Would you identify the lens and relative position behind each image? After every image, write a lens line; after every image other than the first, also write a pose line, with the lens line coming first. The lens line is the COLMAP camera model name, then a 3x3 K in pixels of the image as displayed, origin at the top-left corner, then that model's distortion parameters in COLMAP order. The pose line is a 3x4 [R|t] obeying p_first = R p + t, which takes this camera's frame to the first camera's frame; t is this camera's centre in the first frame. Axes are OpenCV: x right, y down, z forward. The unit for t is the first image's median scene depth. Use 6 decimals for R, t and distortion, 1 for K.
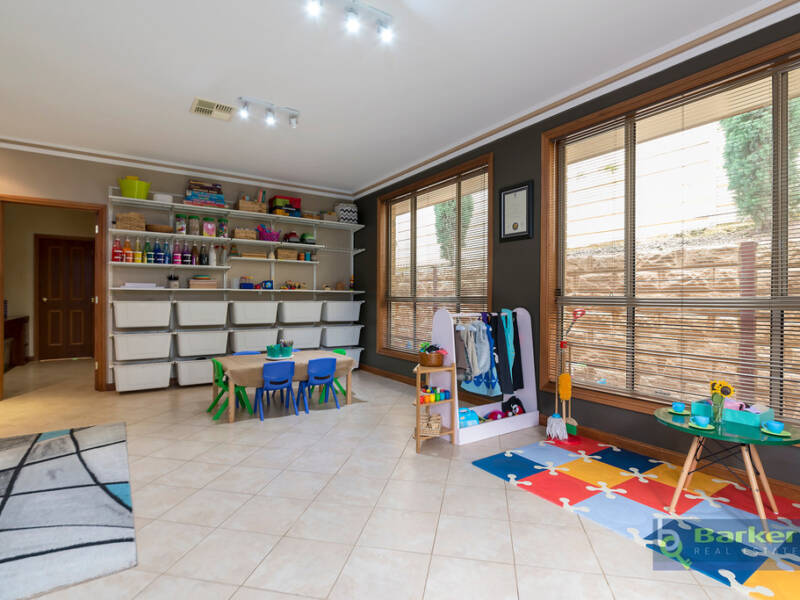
lens RADIAL K [[423.0, 0, 398.7], [0, 423.0, 296.3], [0, 0, 1]] dist [-0.016461, 0.000445]
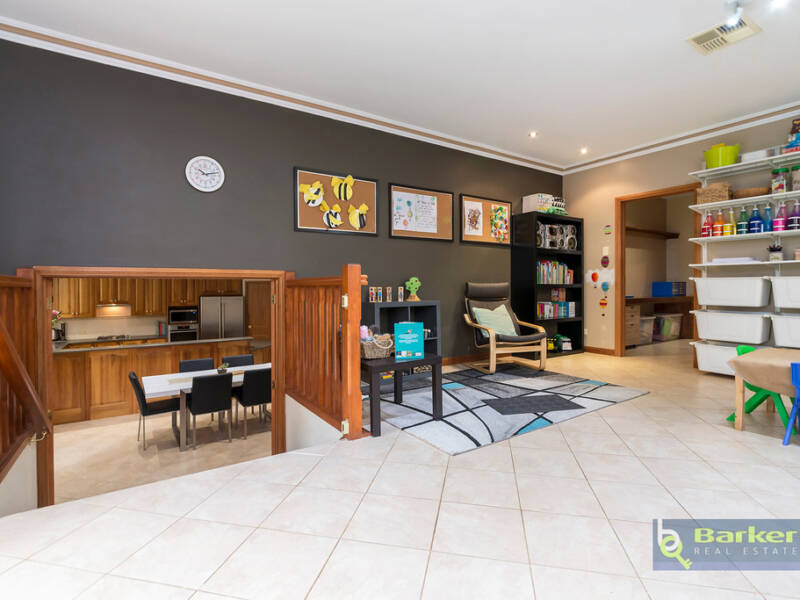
lens RADIAL K [[398.6, 0, 394.8], [0, 398.6, 295.7], [0, 0, 1]] dist [-0.018693, -0.000313]
pose [[-0.021003, 0.026959, -0.999416, 0.255395], [0.012086, 0.999570, 0.026709, 0.018969], [0.999706, -0.011518, -0.021320, 0.292997]]
